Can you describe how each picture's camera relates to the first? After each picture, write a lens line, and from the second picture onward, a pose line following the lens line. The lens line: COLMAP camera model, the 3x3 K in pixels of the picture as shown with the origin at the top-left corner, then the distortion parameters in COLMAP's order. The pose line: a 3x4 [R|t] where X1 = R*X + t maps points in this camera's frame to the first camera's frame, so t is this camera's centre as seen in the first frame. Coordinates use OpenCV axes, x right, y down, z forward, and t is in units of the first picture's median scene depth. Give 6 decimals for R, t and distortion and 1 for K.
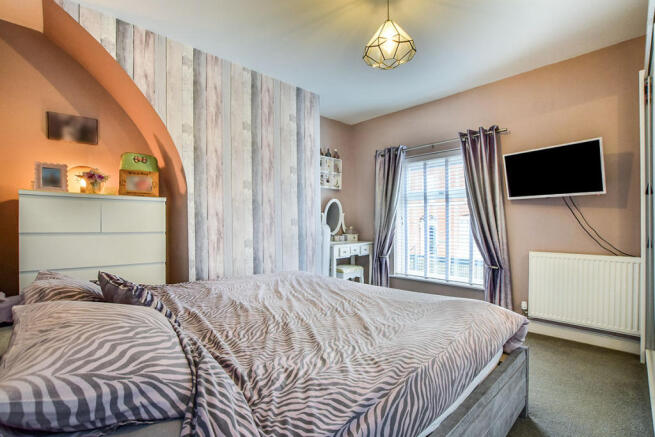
lens RADIAL K [[309.7, 0, 327.5], [0, 309.7, 218.5], [0, 0, 1]] dist [0.000341, -0.000042]
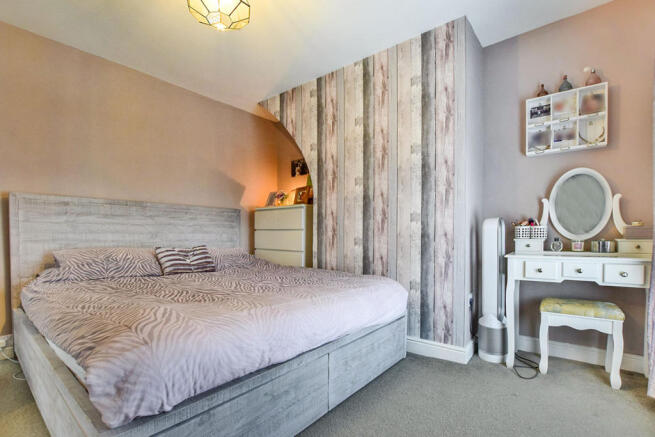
lens RADIAL K [[303.5, 0, 327.7], [0, 303.5, 236.6], [0, 0, 1]] dist [-0.001635, -0.000305]
pose [[0.136563, 0.012138, -0.990557, 0.658681], [0.019468, 0.999699, 0.014934, 0.047962], [0.990440, -0.021323, 0.136286, 0.742777]]
